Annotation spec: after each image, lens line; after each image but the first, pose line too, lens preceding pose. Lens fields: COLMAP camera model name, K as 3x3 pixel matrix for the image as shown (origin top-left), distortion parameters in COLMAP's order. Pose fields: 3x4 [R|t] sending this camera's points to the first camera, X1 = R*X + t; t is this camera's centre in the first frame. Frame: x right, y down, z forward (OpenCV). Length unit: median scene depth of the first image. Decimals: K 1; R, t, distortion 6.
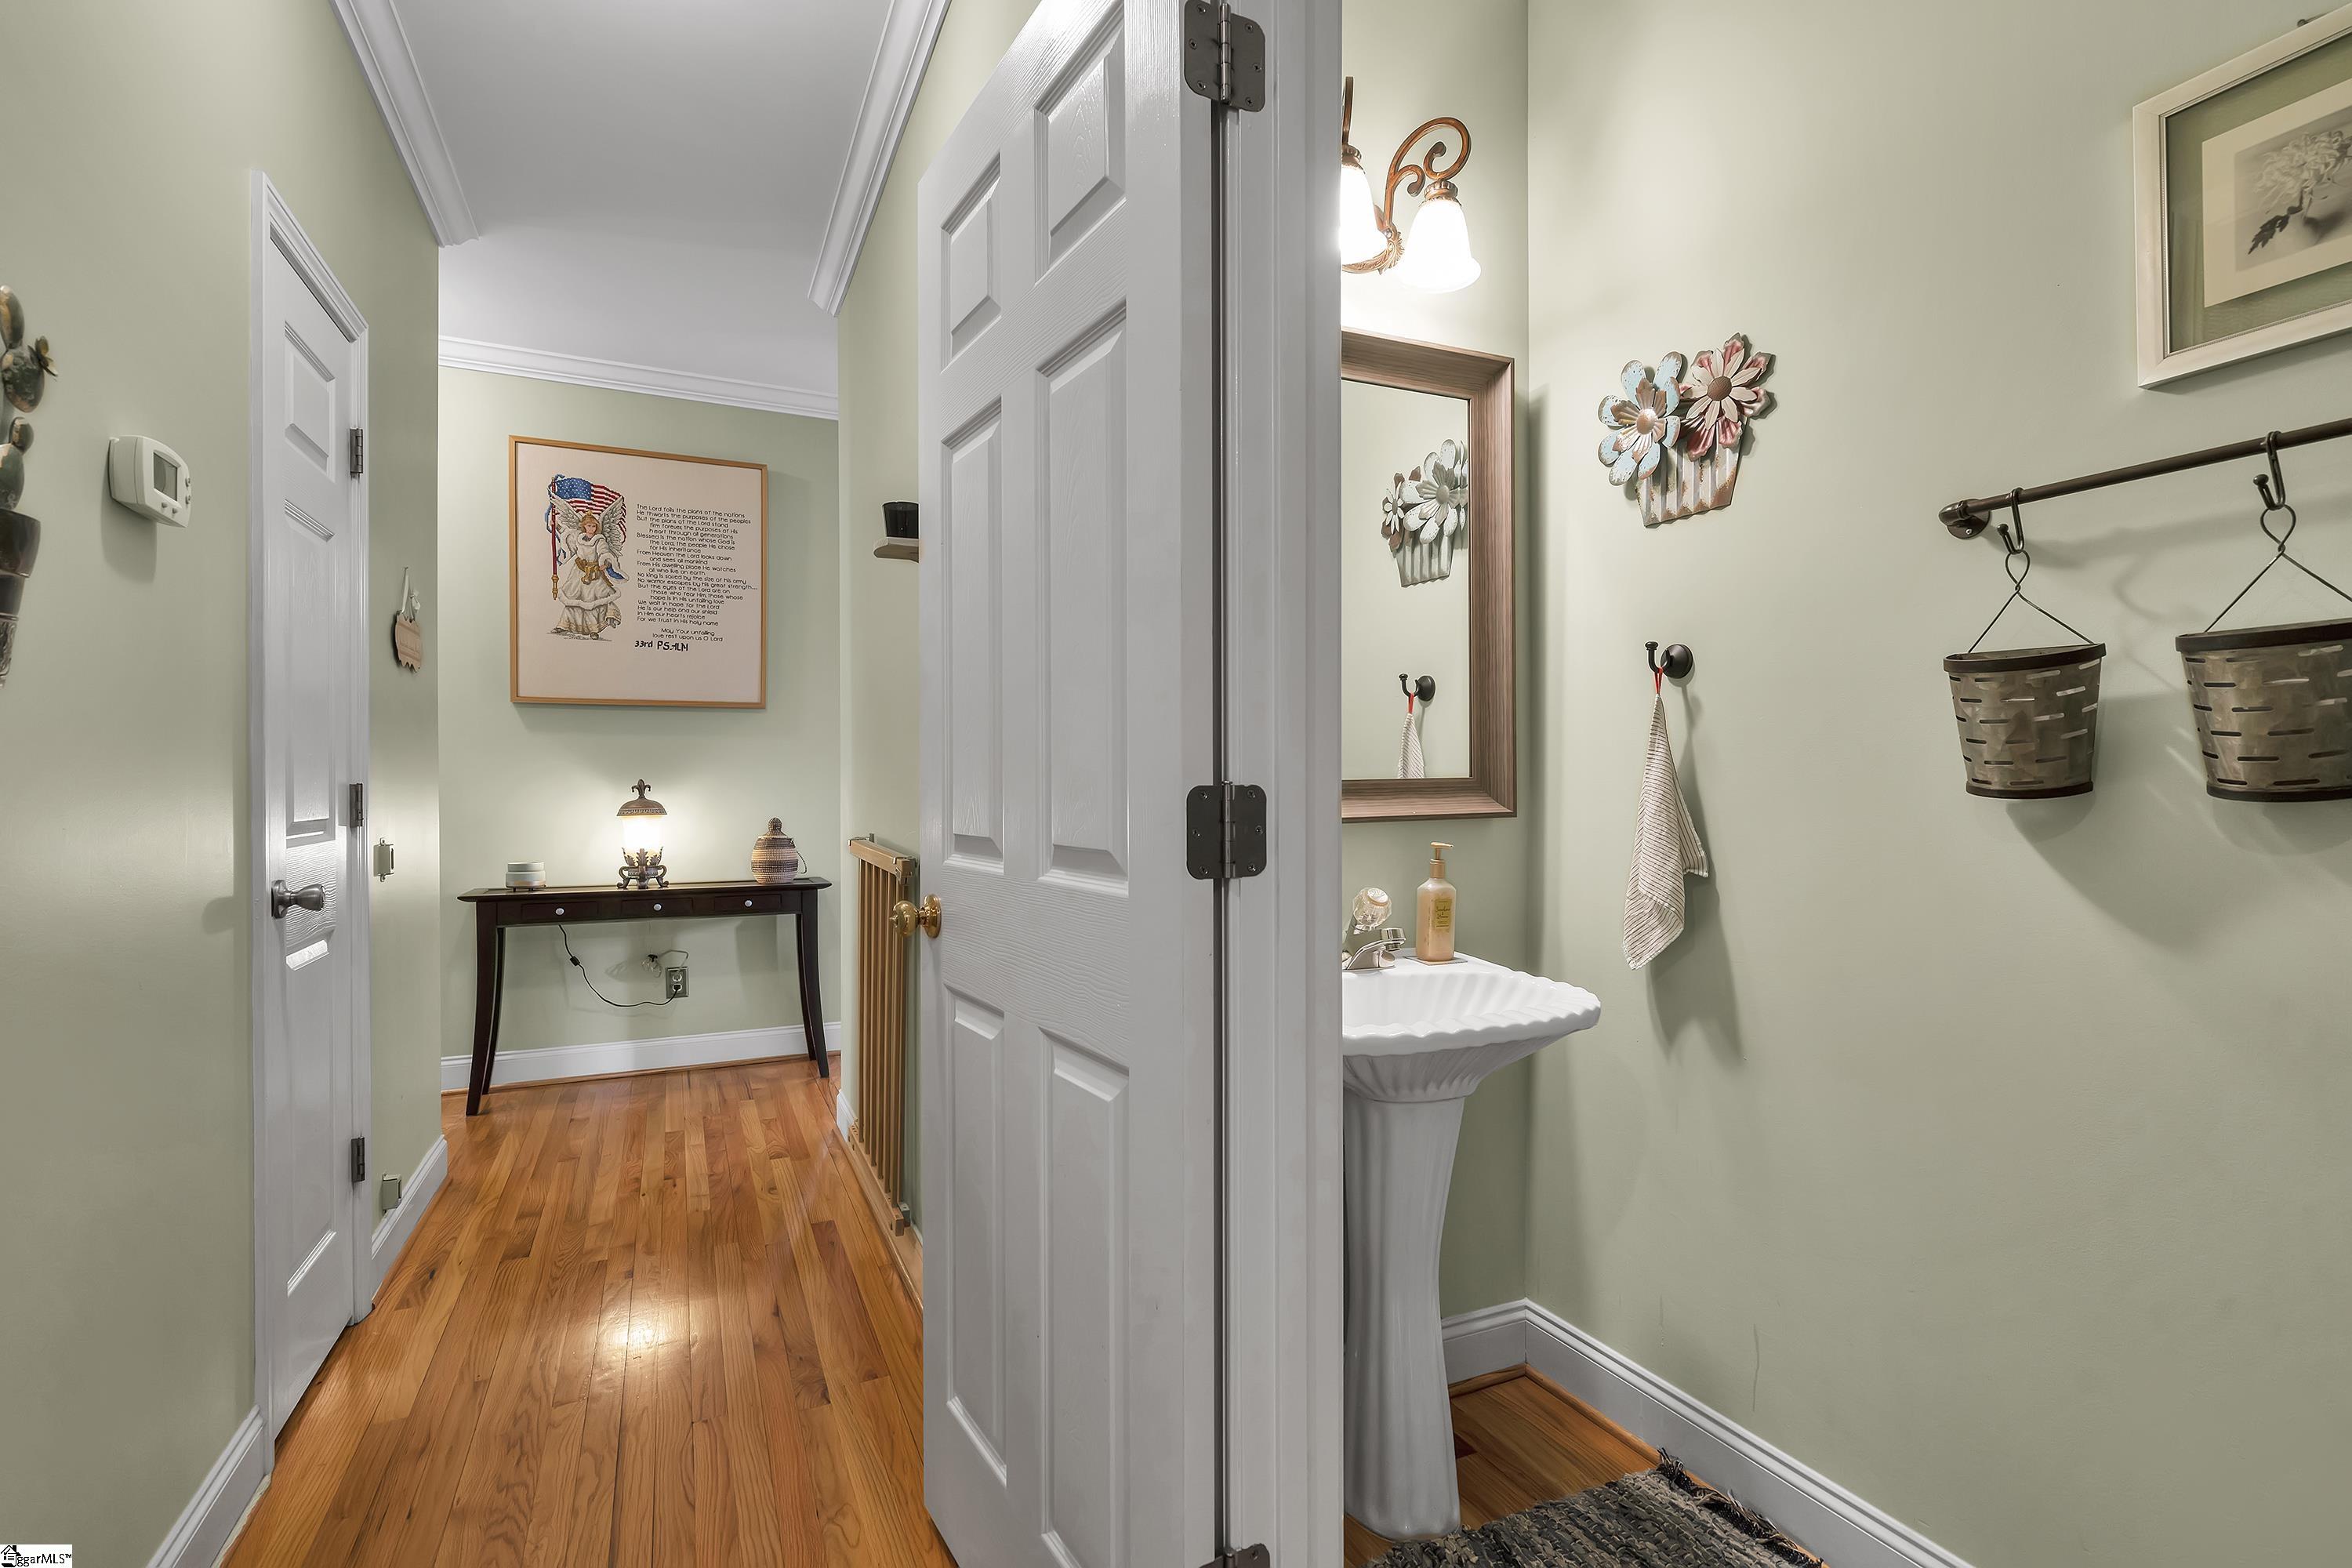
lens RADIAL K [[1084.8, 0, 1174.5], [0, 1084.8, 784.4], [0, 0, 1]] dist [-0.001476, -0.000195]
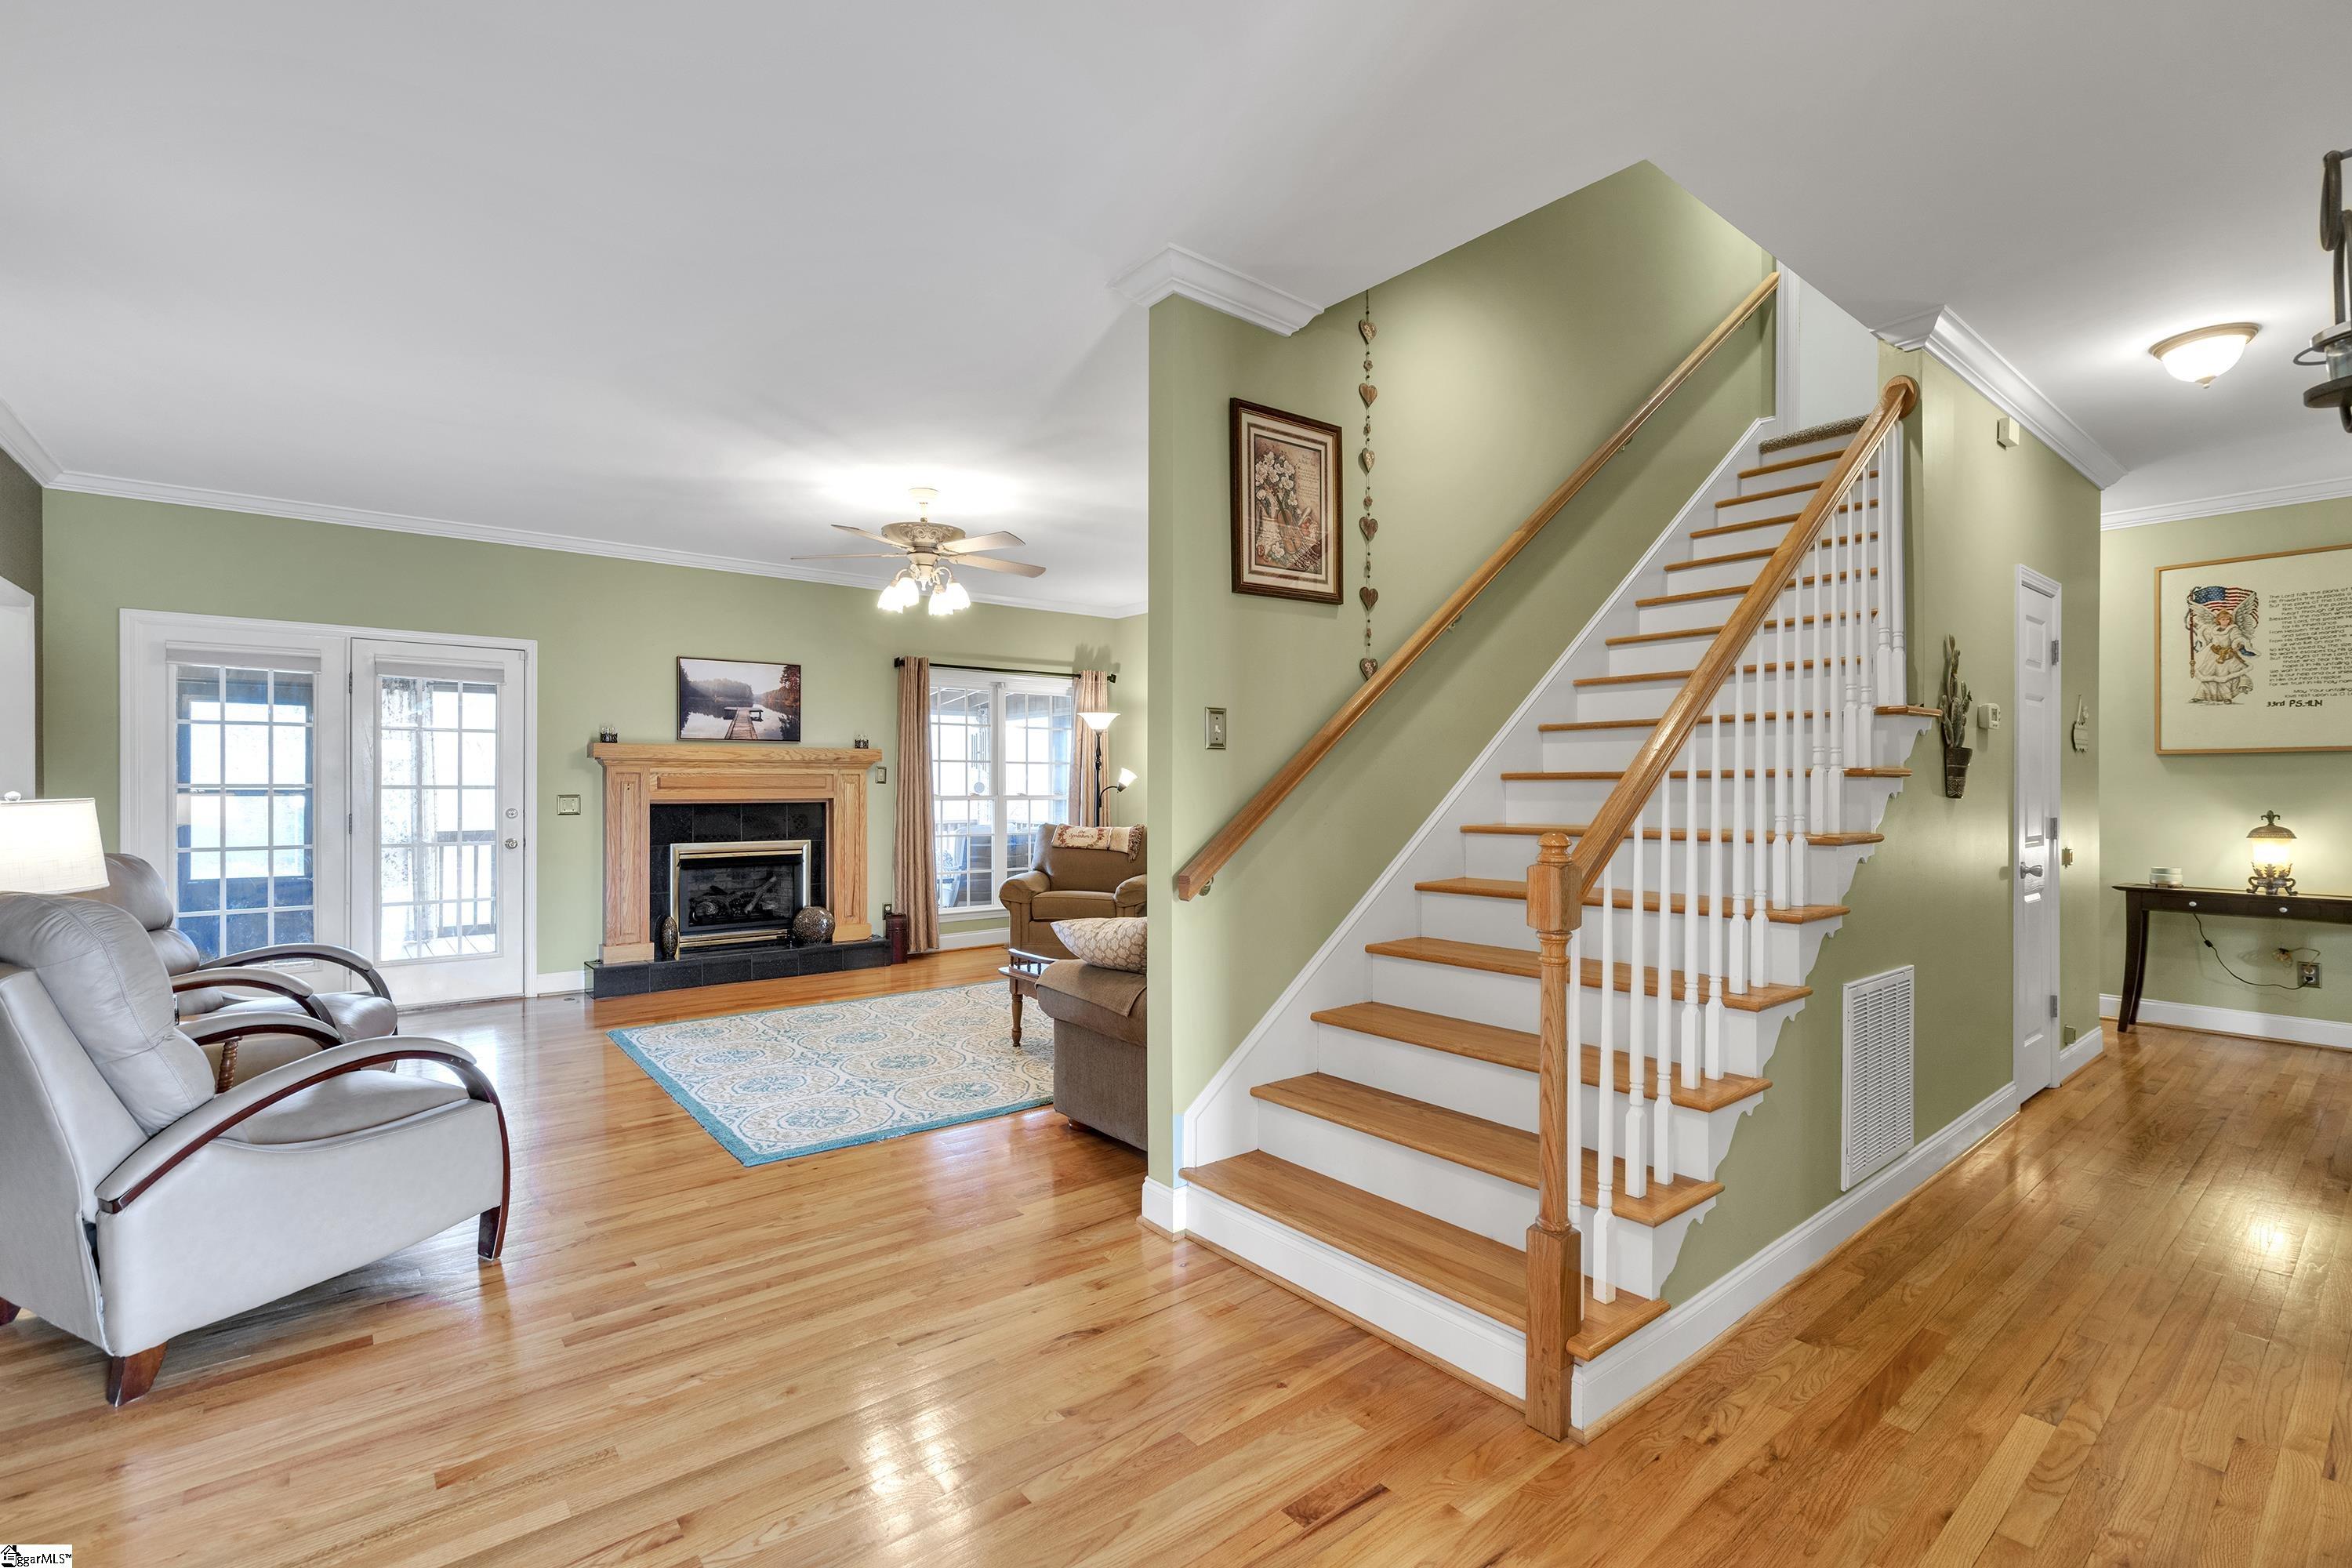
lens RADIAL K [[1063.6, 0, 1172.2], [0, 1063.6, 789.8], [0, 0, 1]] dist [-0.003569, 0.000804]
pose [[0.254607, 0.003895, -0.967037, 0.397682], [-0.003013, 0.999990, 0.003235, -0.029411], [0.967040, 0.002091, 0.254616, -0.588519]]
